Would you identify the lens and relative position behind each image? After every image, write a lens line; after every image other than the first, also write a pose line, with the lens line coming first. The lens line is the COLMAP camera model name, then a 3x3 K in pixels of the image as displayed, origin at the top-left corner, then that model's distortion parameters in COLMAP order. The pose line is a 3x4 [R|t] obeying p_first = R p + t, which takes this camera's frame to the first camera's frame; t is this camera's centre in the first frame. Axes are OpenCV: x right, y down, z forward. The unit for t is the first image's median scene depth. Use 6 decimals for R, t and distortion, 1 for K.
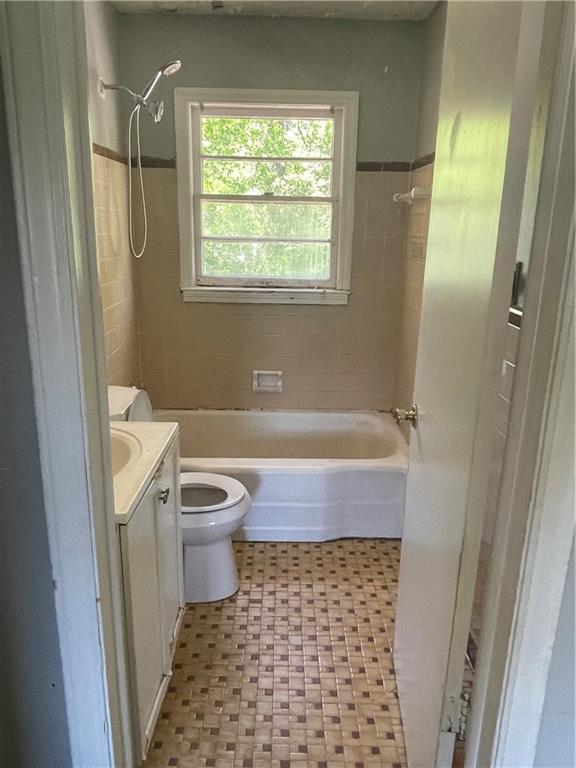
lens RADIAL K [[613.1, 0, 288.0], [0, 613.1, 384.0], [0, 0, 1]] dist [0.005234, -0.000936]
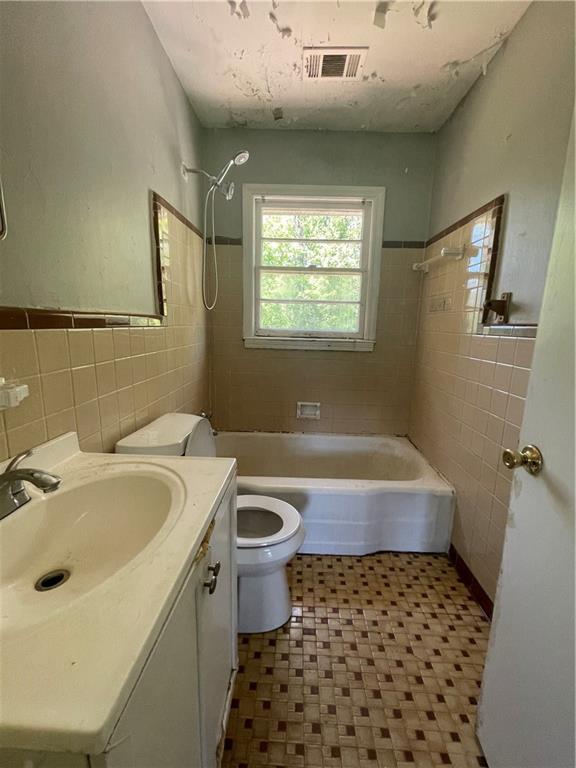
lens RADIAL K [[305.2, 0, 288.0], [0, 305.2, 384.0], [0, 0, 1]] dist [-0.001003, -0.000096]
pose [[0.999662, 0.014214, -0.021745, -0.073155], [-0.016104, 0.995866, -0.089399, -0.002745], [0.020385, 0.089719, 0.995758, 0.417401]]
